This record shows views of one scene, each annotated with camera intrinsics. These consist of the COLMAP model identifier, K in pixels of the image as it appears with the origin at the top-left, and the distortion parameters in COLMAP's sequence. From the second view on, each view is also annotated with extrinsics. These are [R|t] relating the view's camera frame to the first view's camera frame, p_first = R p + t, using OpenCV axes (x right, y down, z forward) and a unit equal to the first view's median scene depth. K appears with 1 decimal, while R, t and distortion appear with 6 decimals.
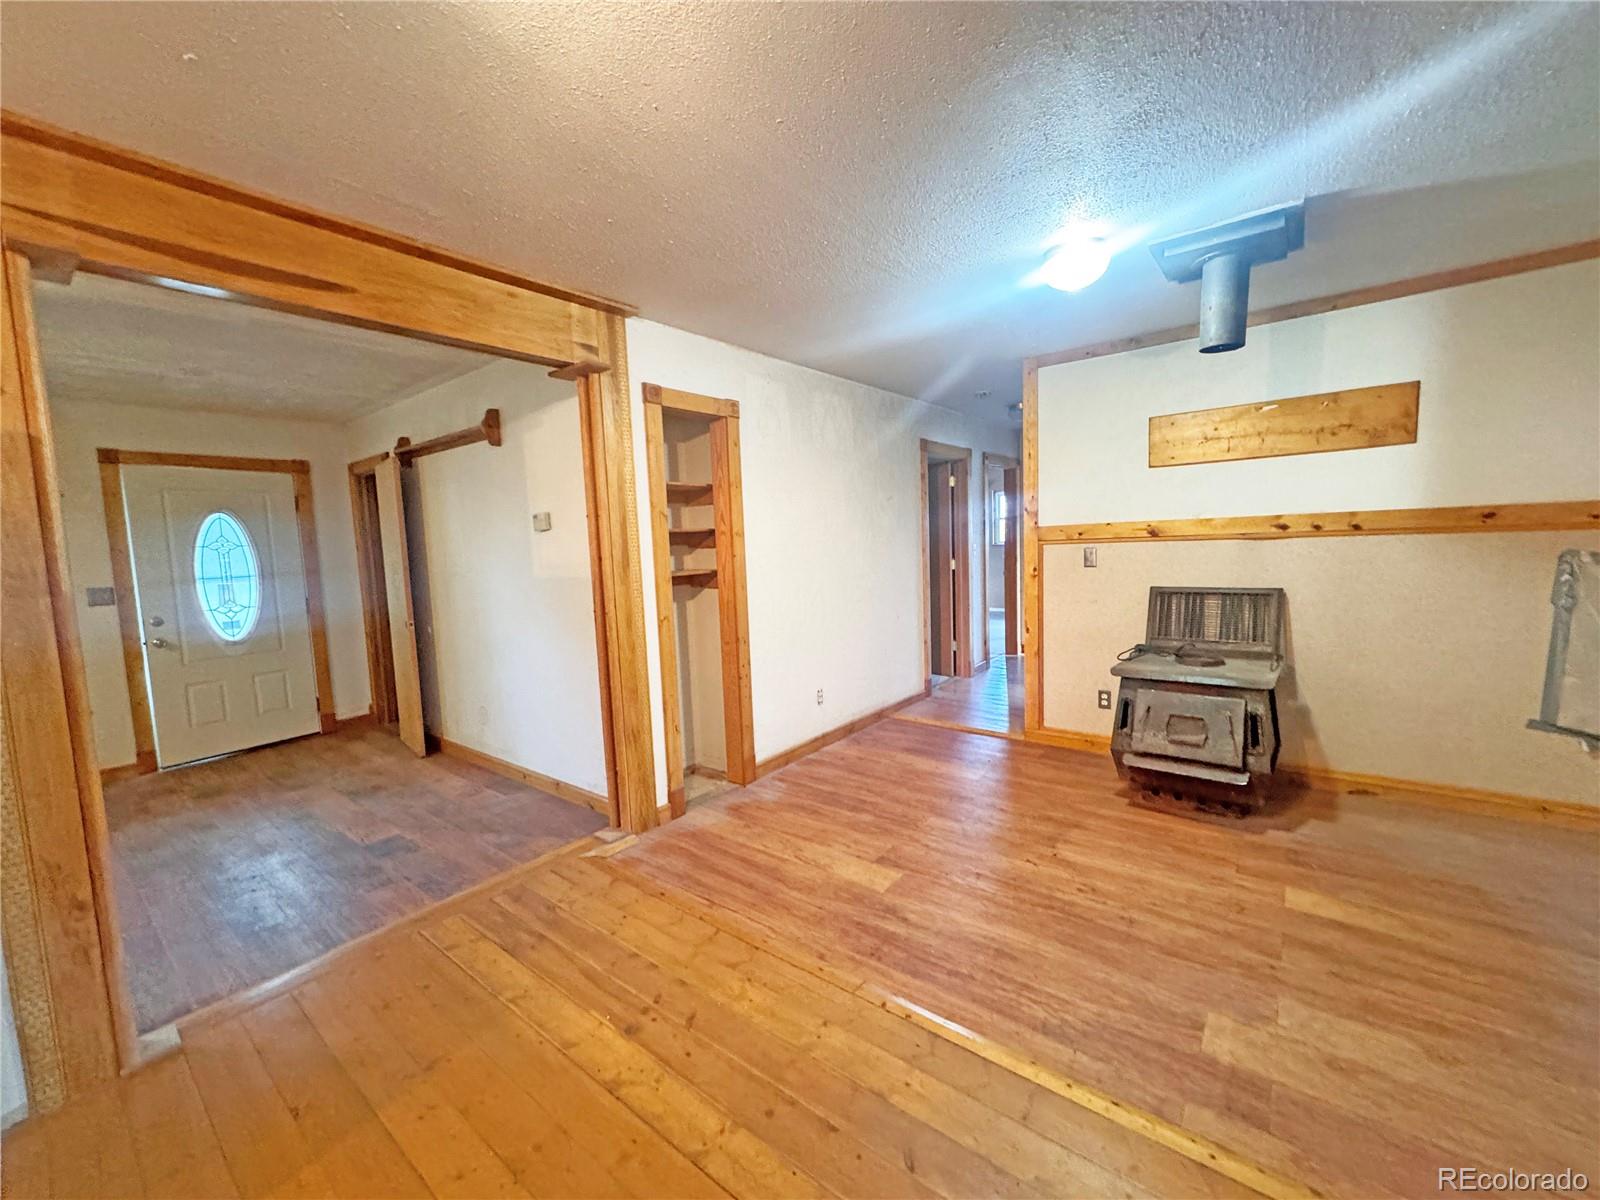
lens RADIAL K [[631.4, 0, 799.9], [0, 631.4, 600.4], [0, 0, 1]] dist [-0.002474, 0.000145]
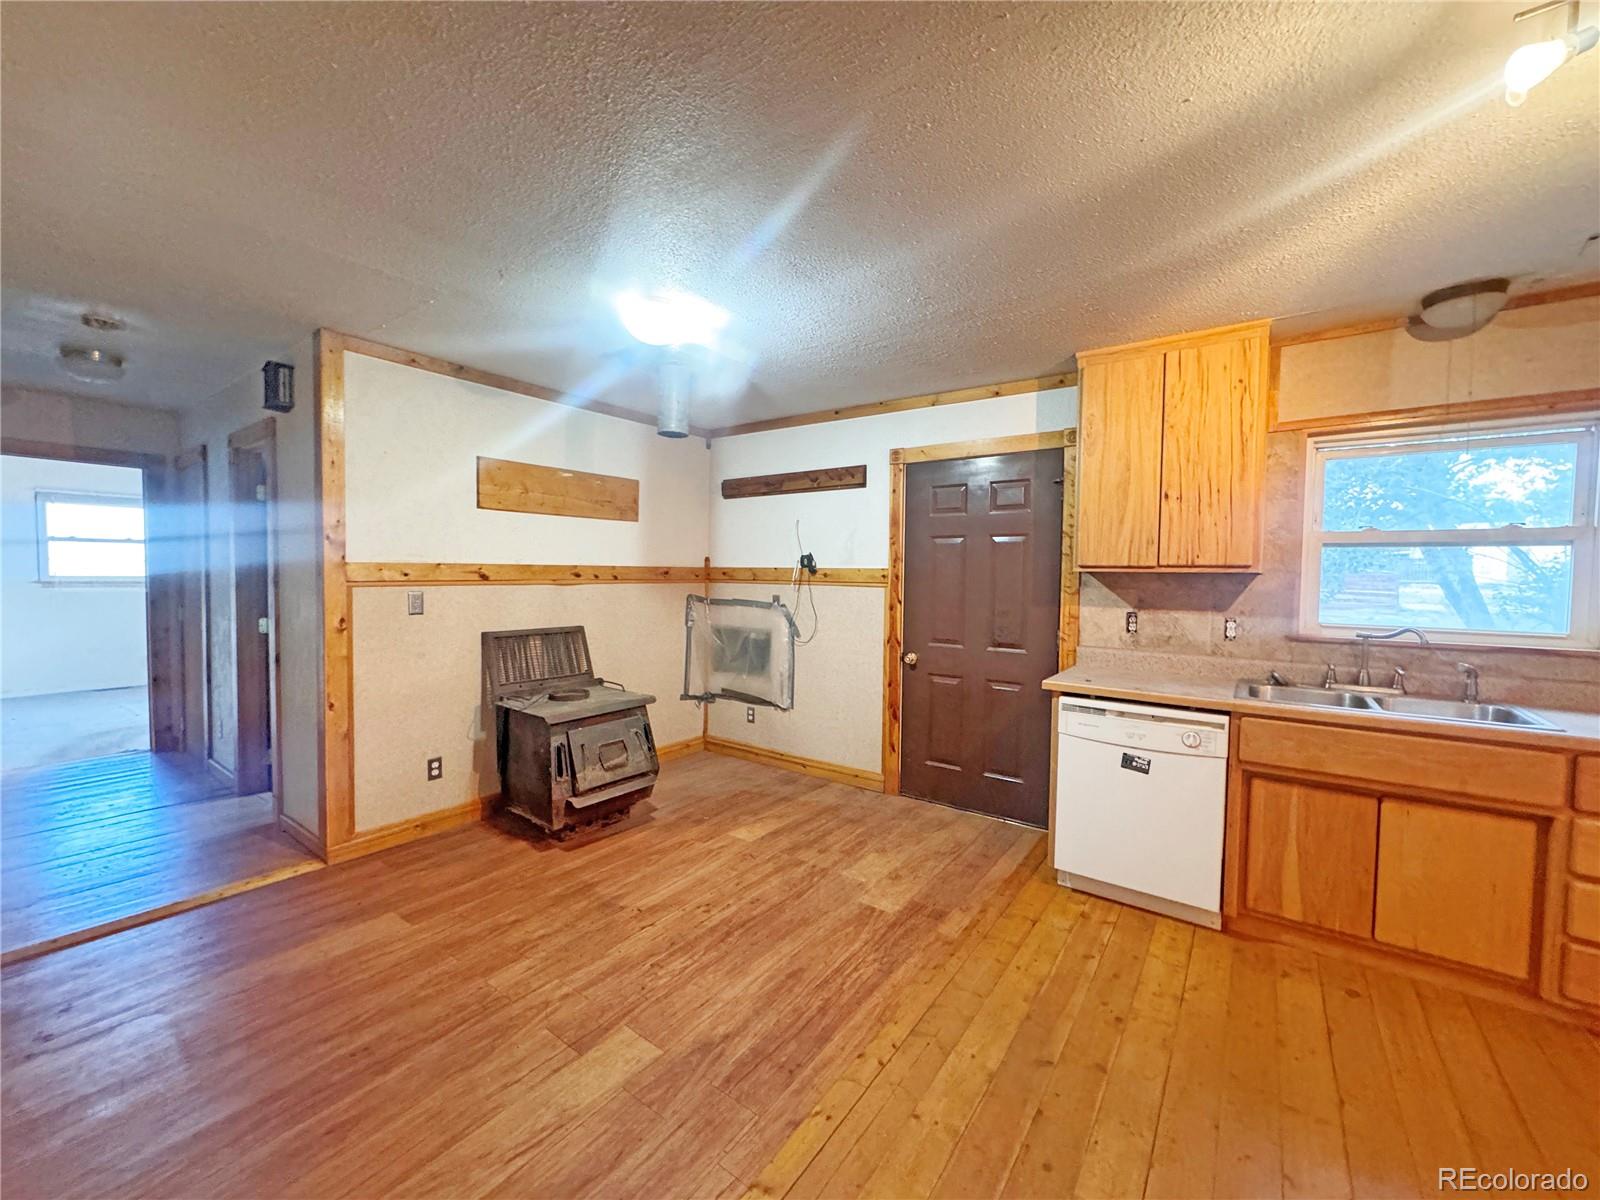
lens RADIAL K [[631.4, 0, 802.9], [0, 631.4, 597.1], [0, 0, 1]] dist [-0.002474, 0.000145]
pose [[-0.033006, -0.003066, 0.999450, -0.557776], [0.081890, 0.996625, 0.005762, -0.055741], [-0.996095, 0.082035, -0.032644, 0.740809]]
